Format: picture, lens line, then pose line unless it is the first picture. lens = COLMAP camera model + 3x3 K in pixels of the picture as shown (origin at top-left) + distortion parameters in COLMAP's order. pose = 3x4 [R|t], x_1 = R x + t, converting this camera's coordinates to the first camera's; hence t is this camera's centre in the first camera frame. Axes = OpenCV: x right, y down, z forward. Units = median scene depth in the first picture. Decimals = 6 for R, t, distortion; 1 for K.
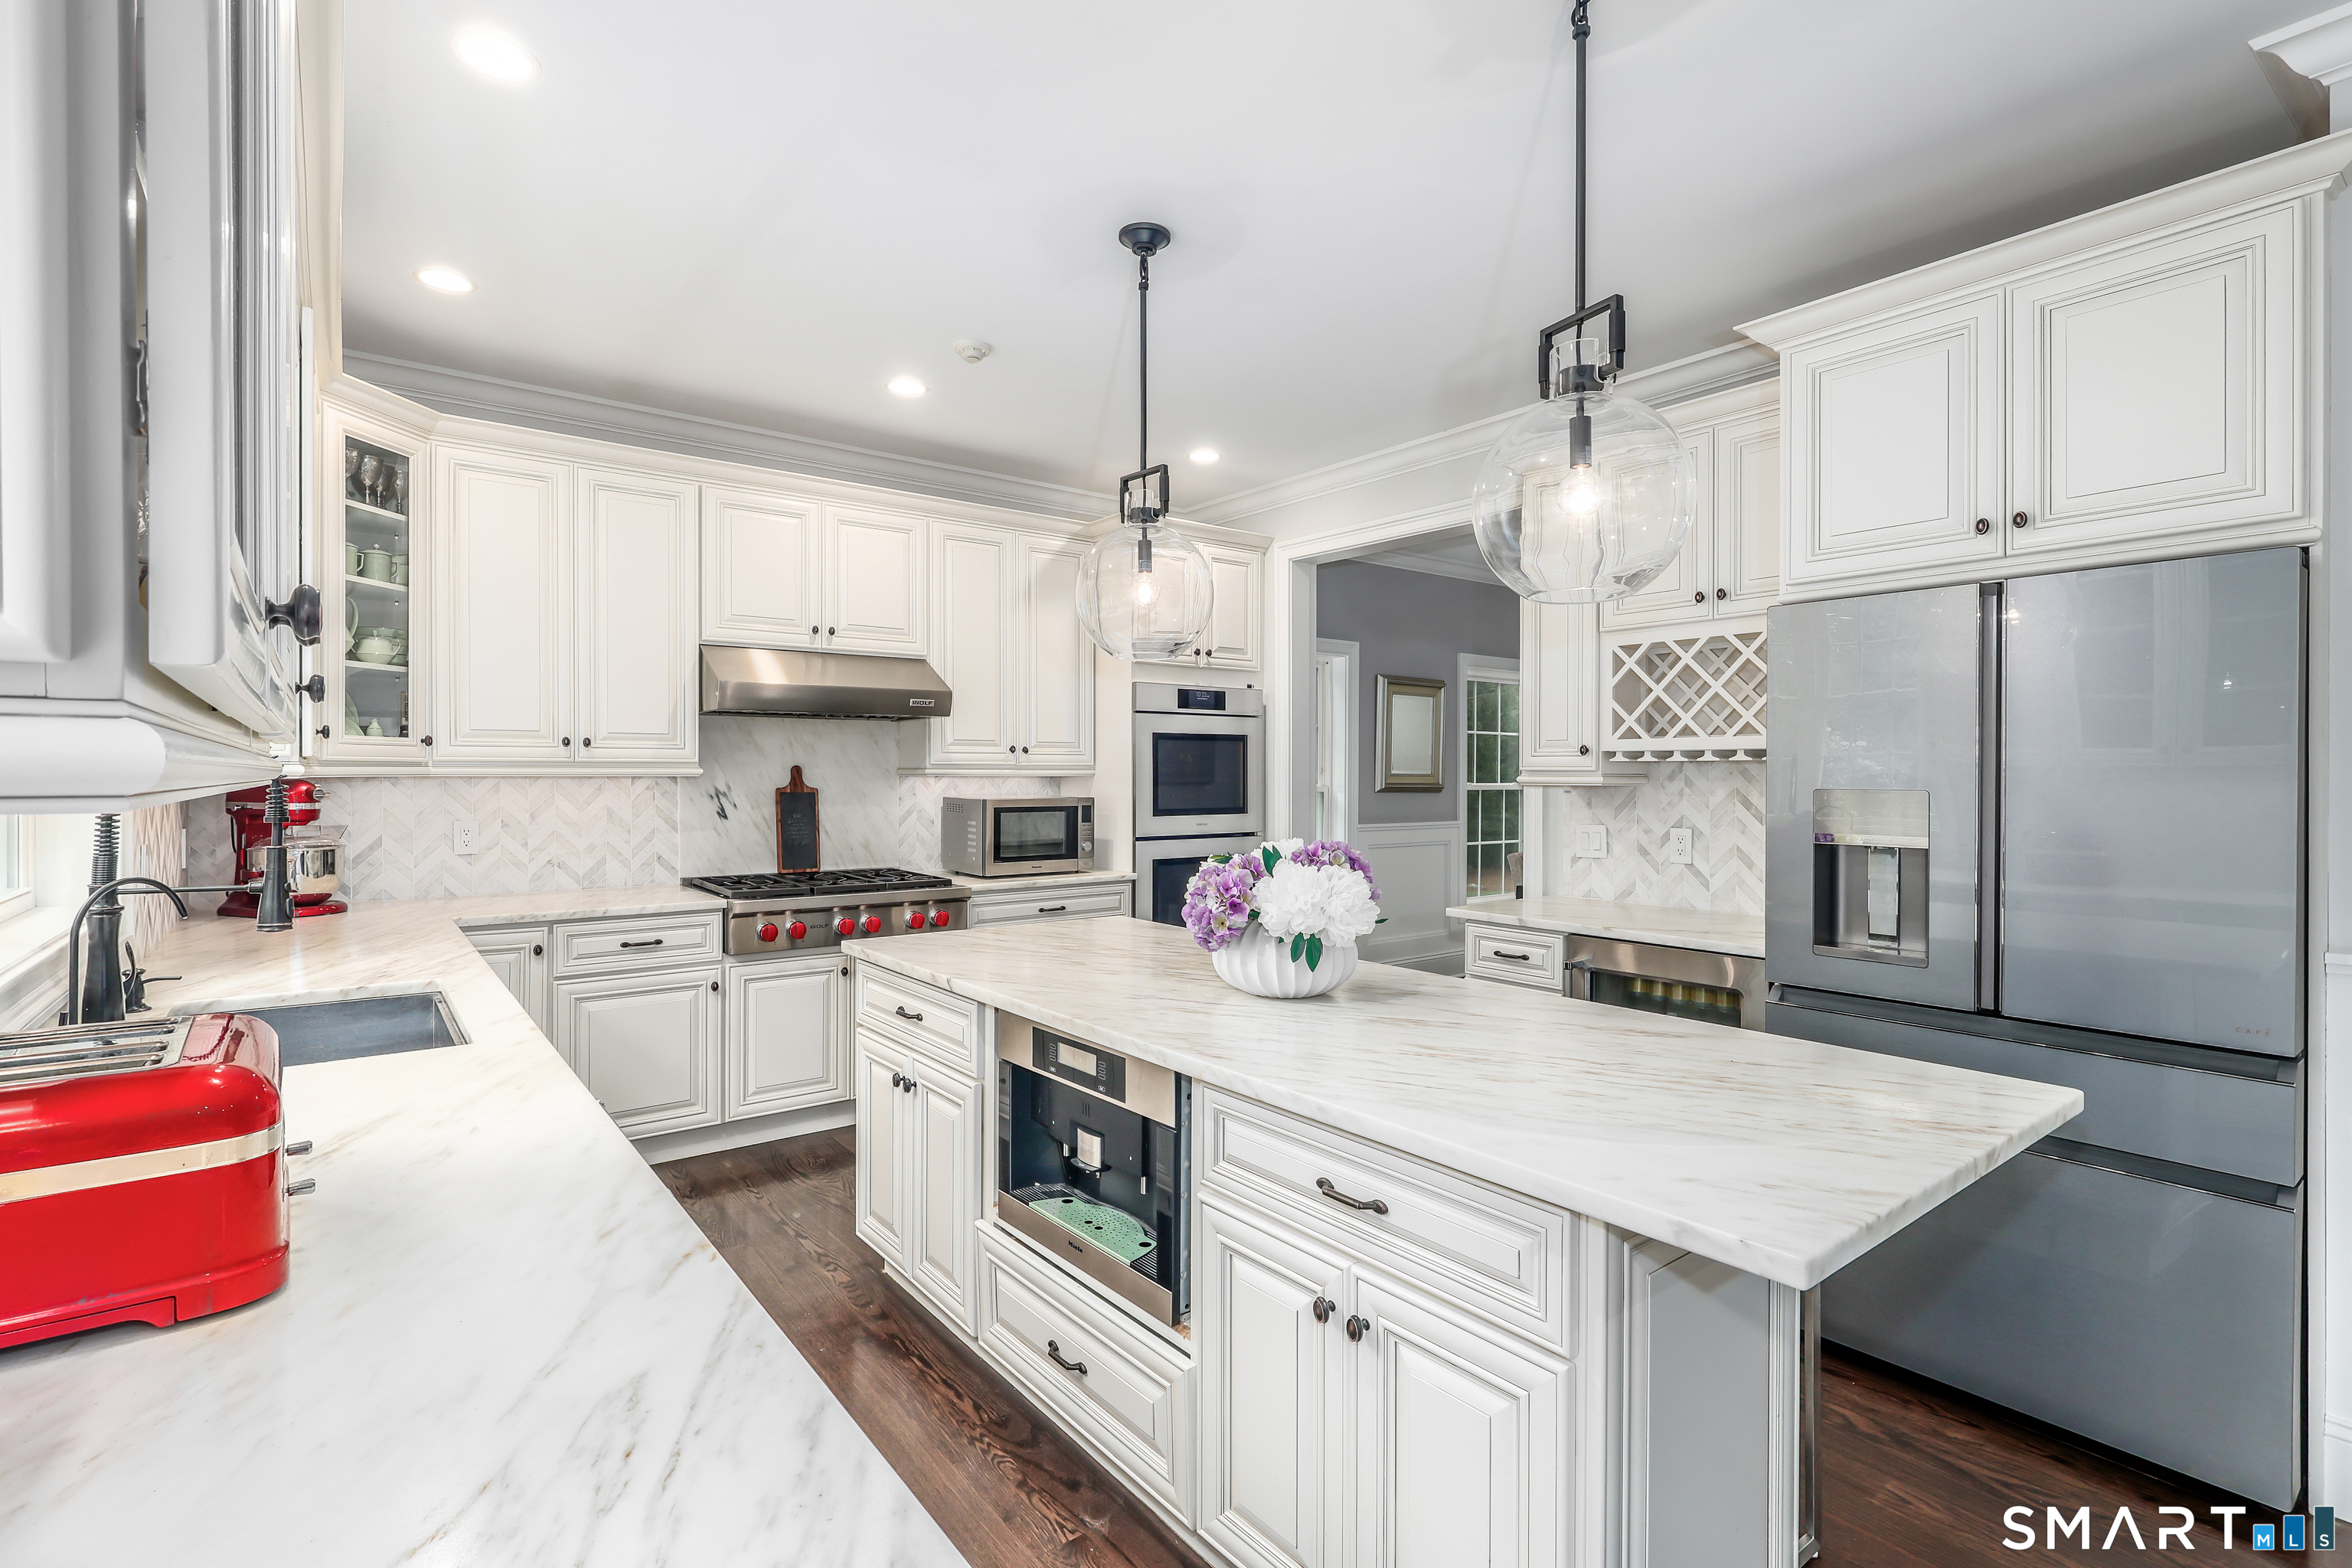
lens RADIAL K [[1115.5, 0, 1184.5], [0, 1115.5, 776.3], [0, 0, 1]] dist [0.000975, 0.000038]
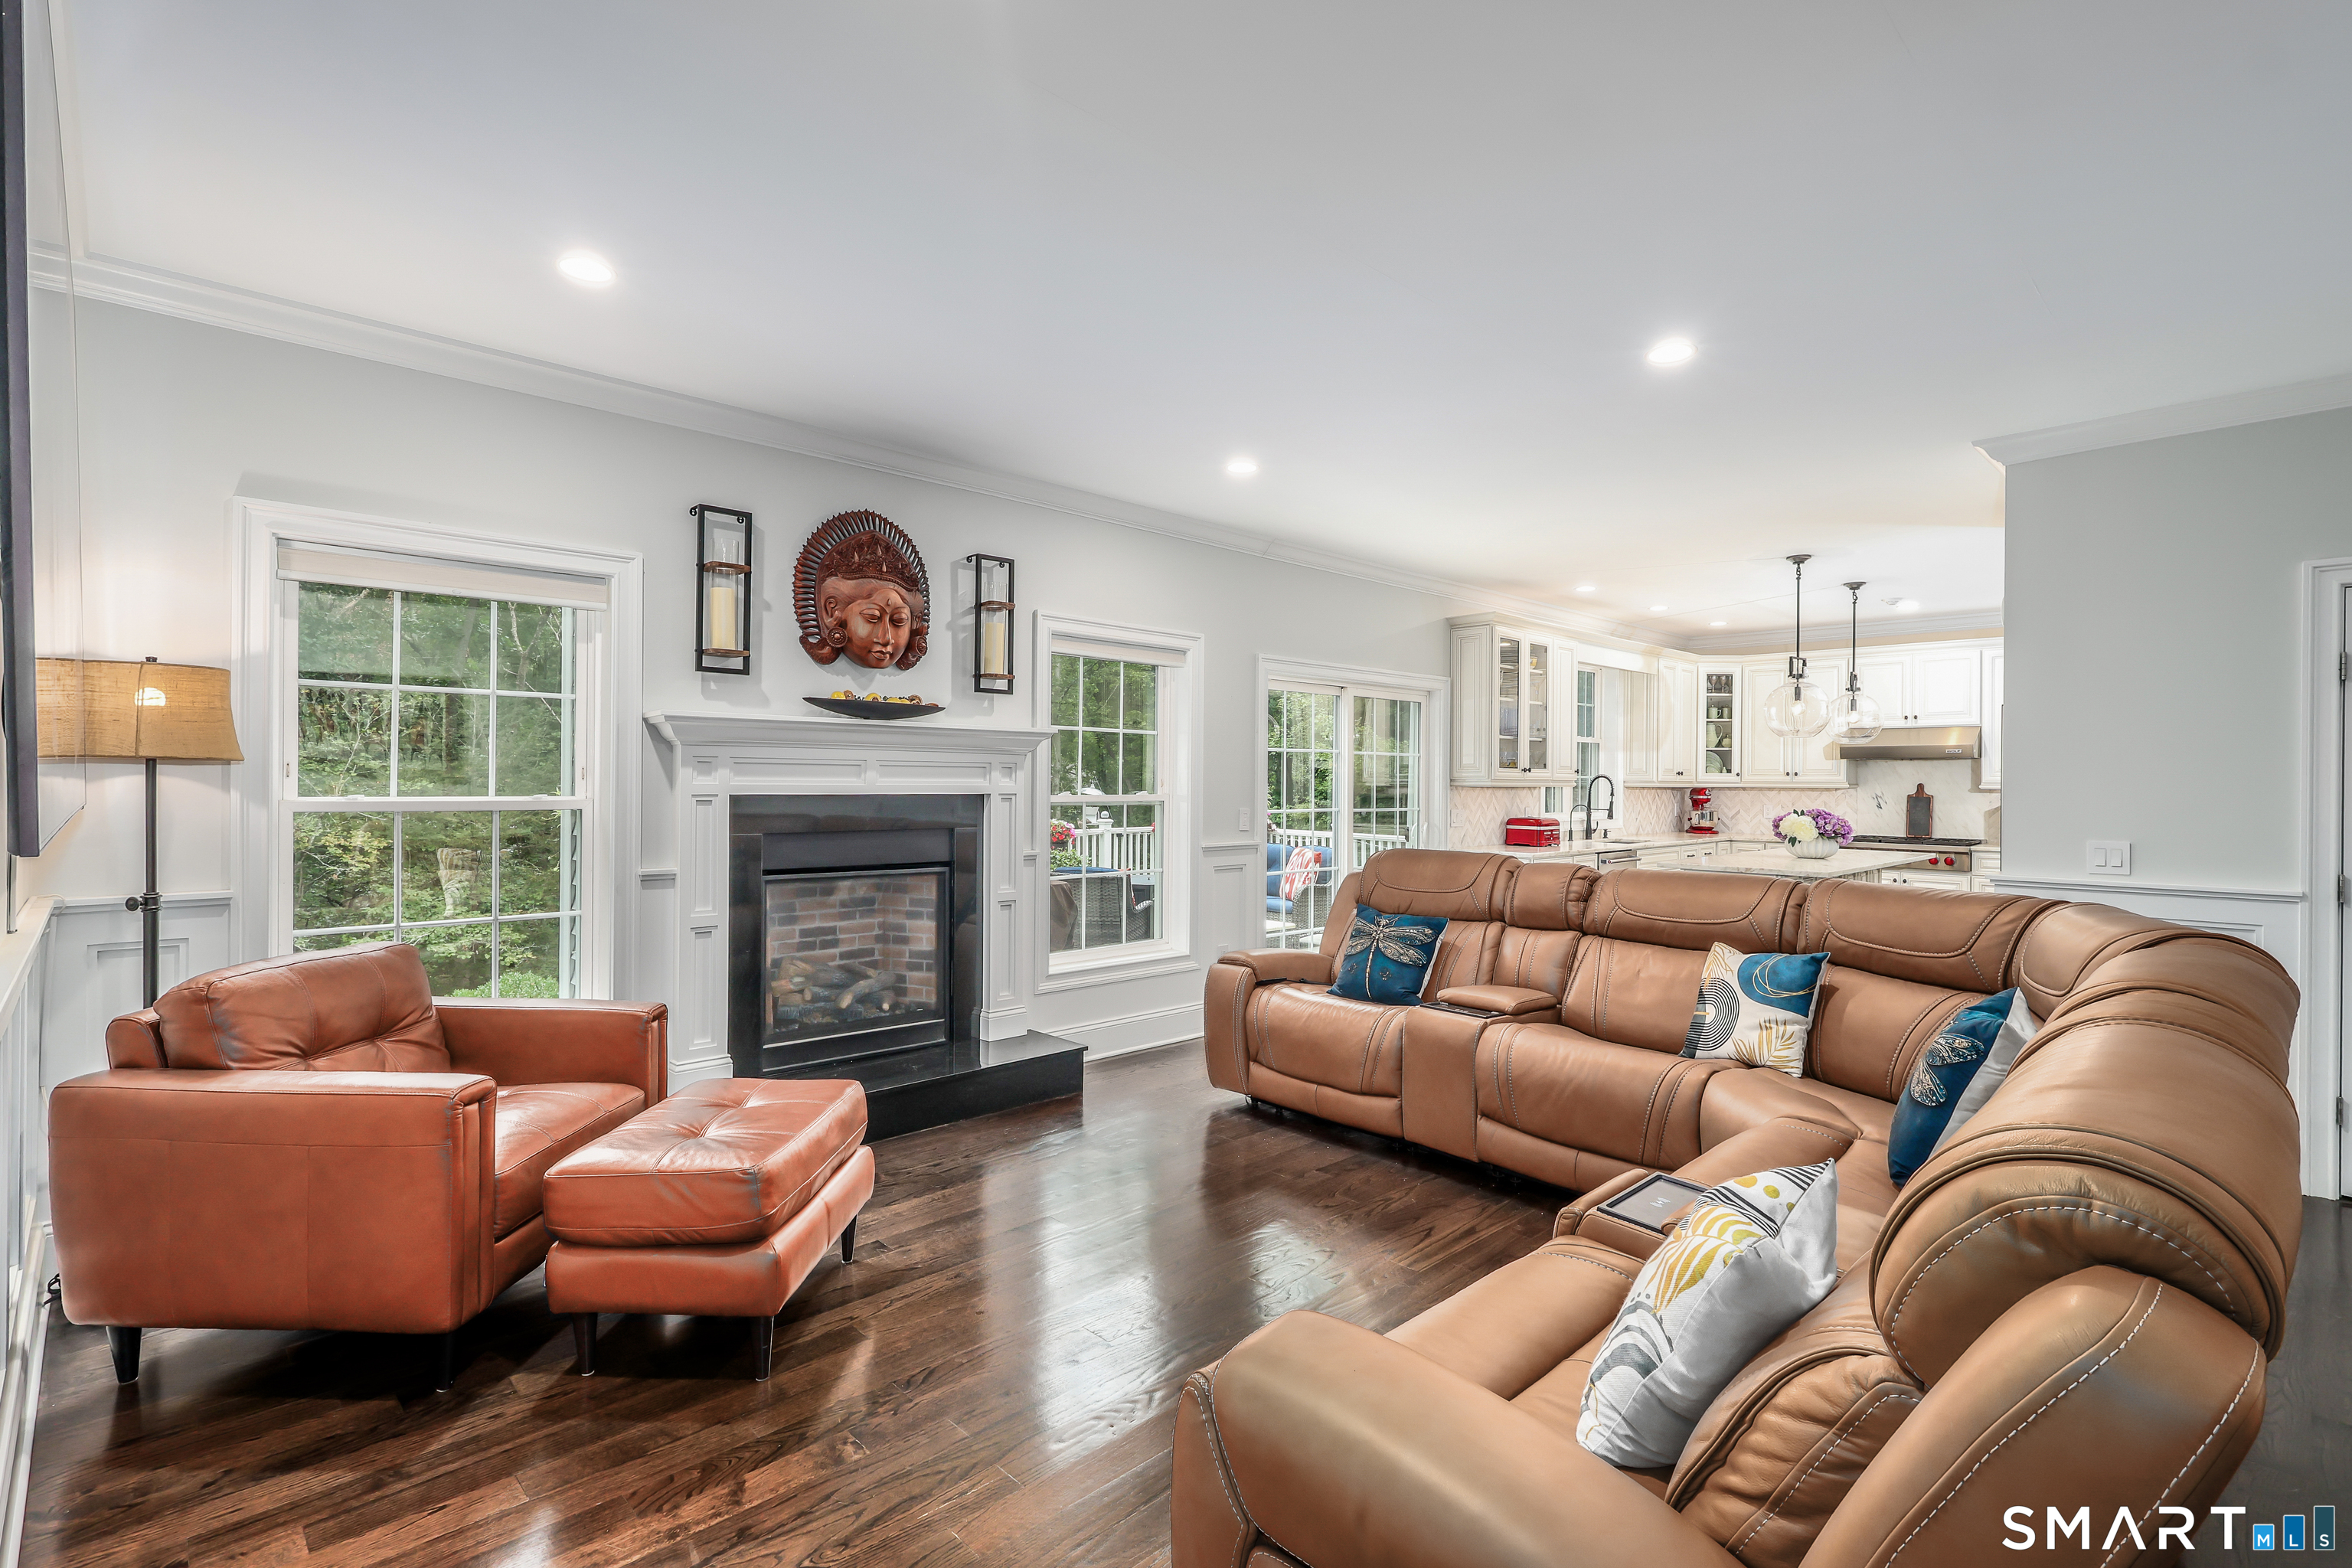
lens RADIAL K [[1115.5, 0, 1184.5], [0, 1115.5, 776.3], [0, 0, 1]] dist [0.000975, 0.000038]
pose [[0.117886, -0.000156, -0.993027, 1.485194], [-0.006068, 0.999981, -0.000878, -0.012965], [0.993009, 0.006129, 0.117883, -0.537278]]
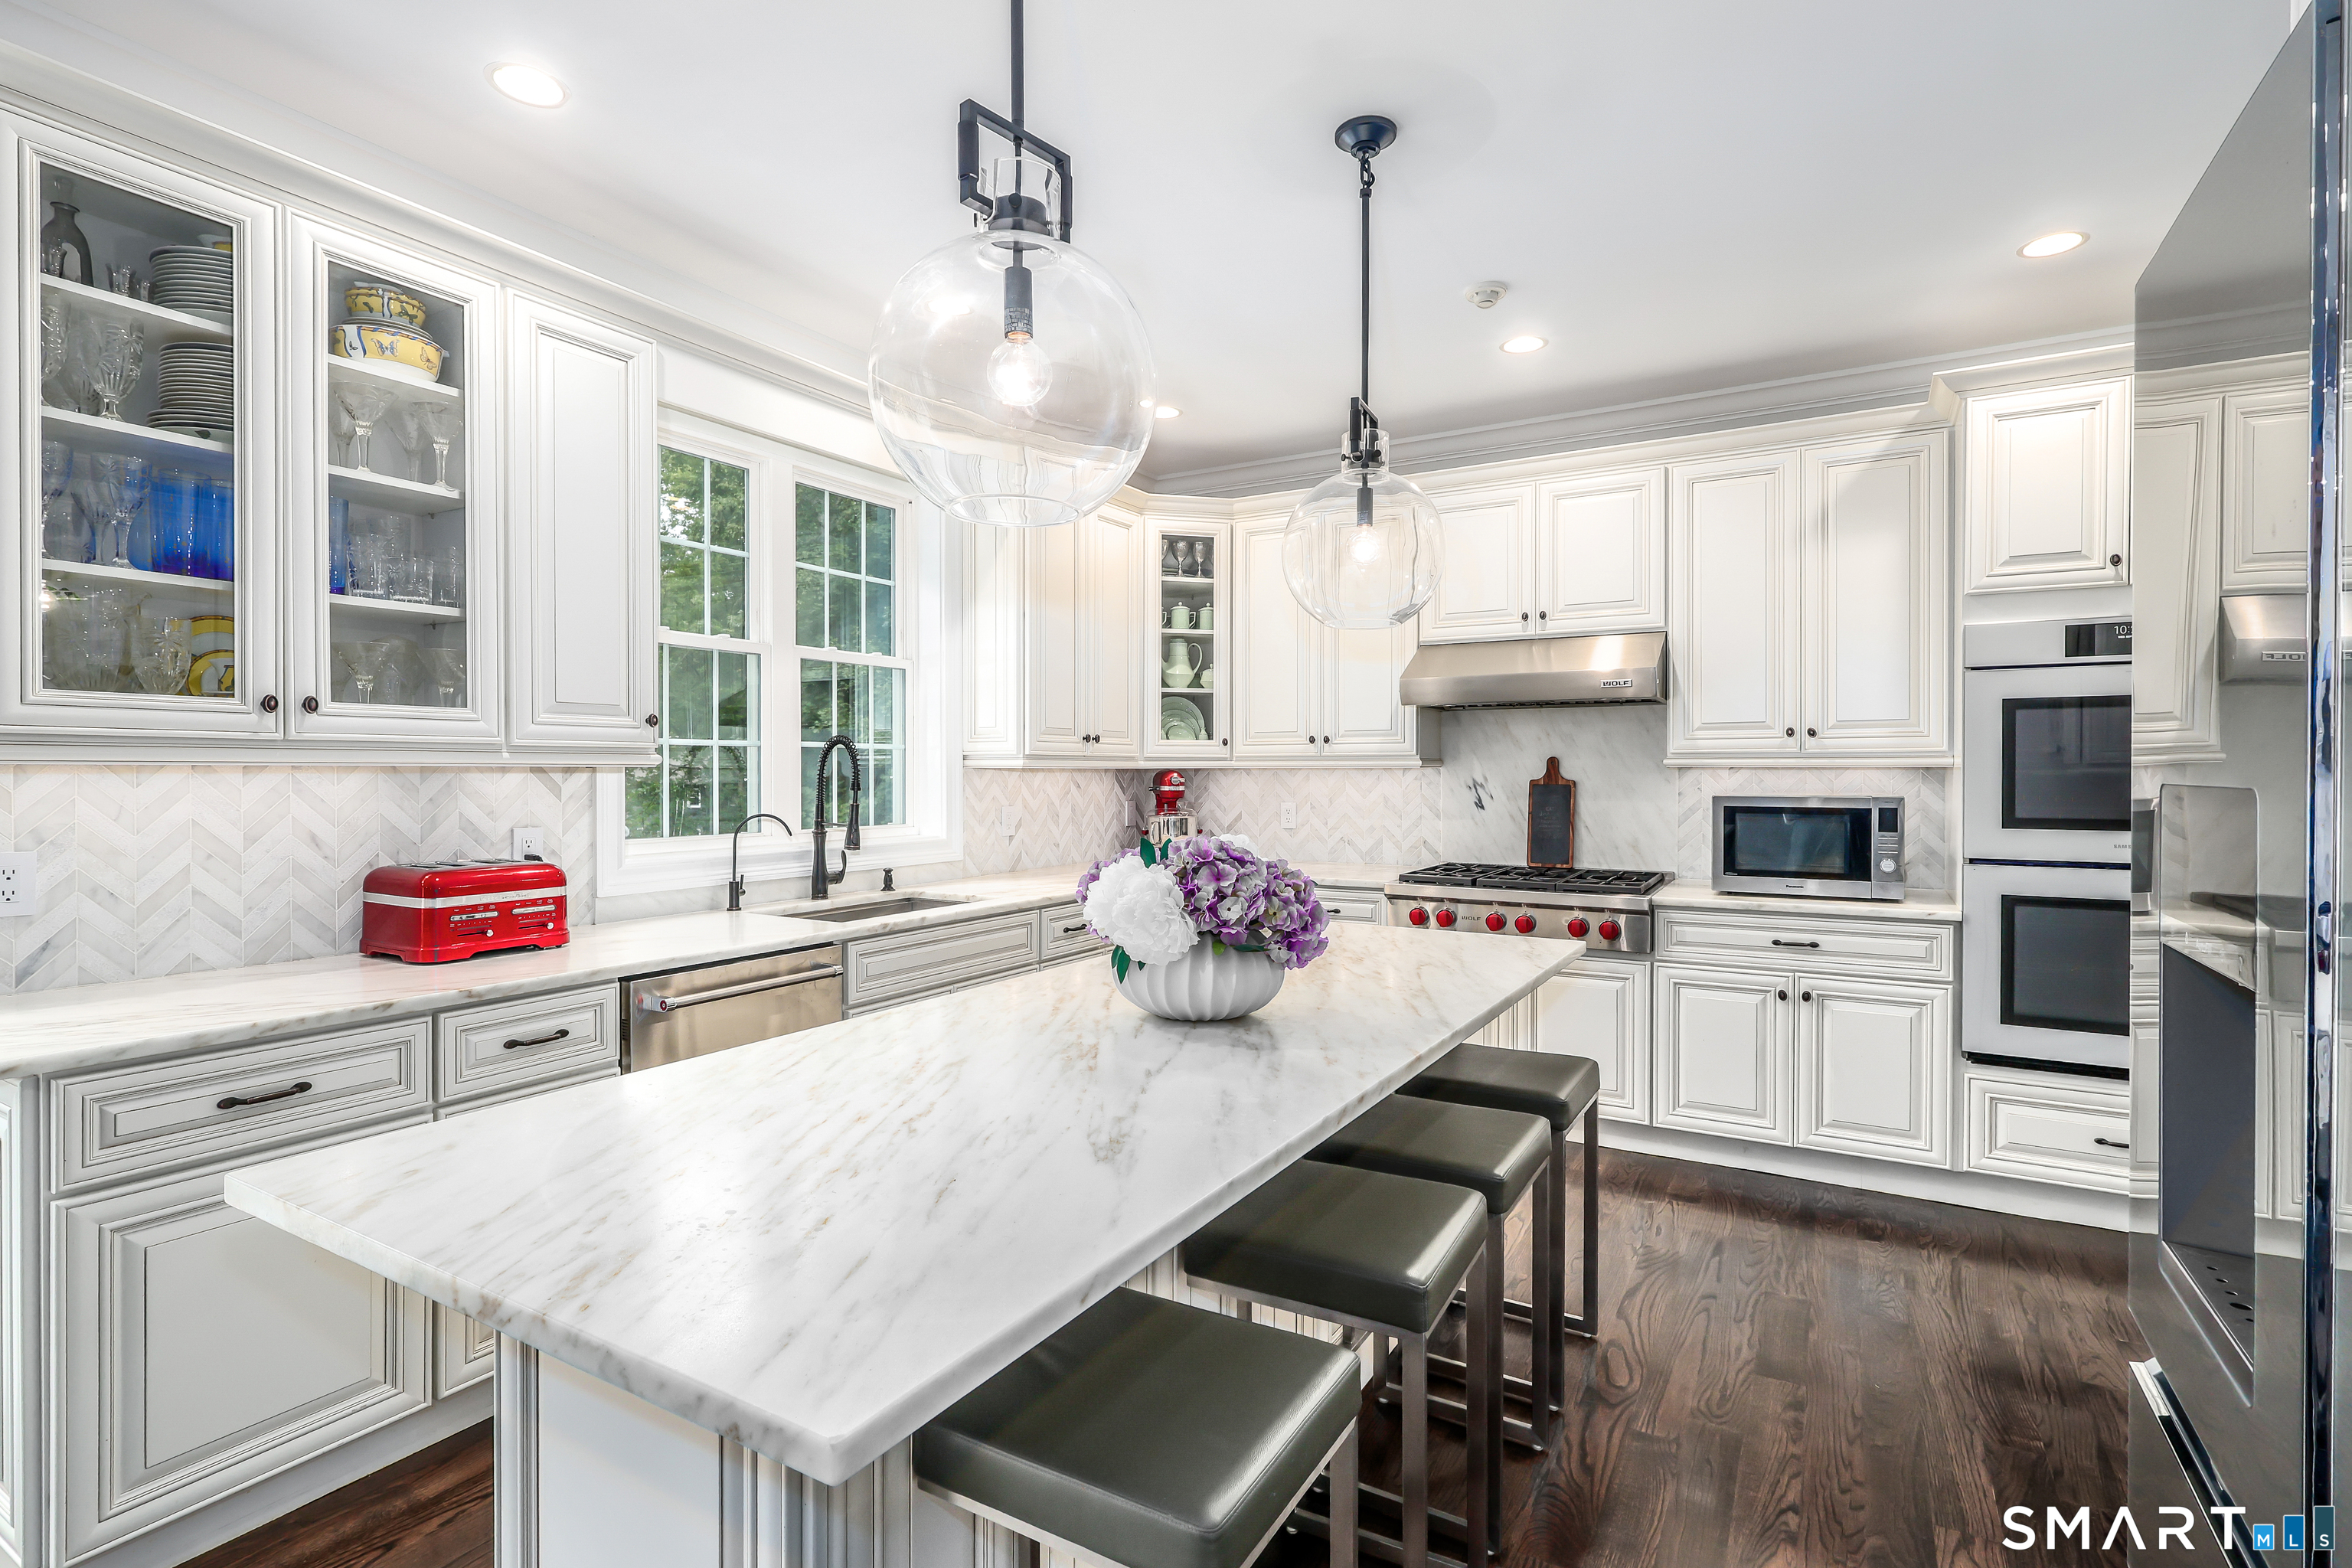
lens RADIAL K [[1115.5, 0, 1184.5], [0, 1115.5, 776.3], [0, 0, 1]] dist [0.000975, 0.000038]
pose [[0.370468, 0.005296, -0.928830, 0.438373], [0.001584, 0.999979, 0.006334, 0.000738], [0.928844, -0.003818, 0.370452, 0.349990]]
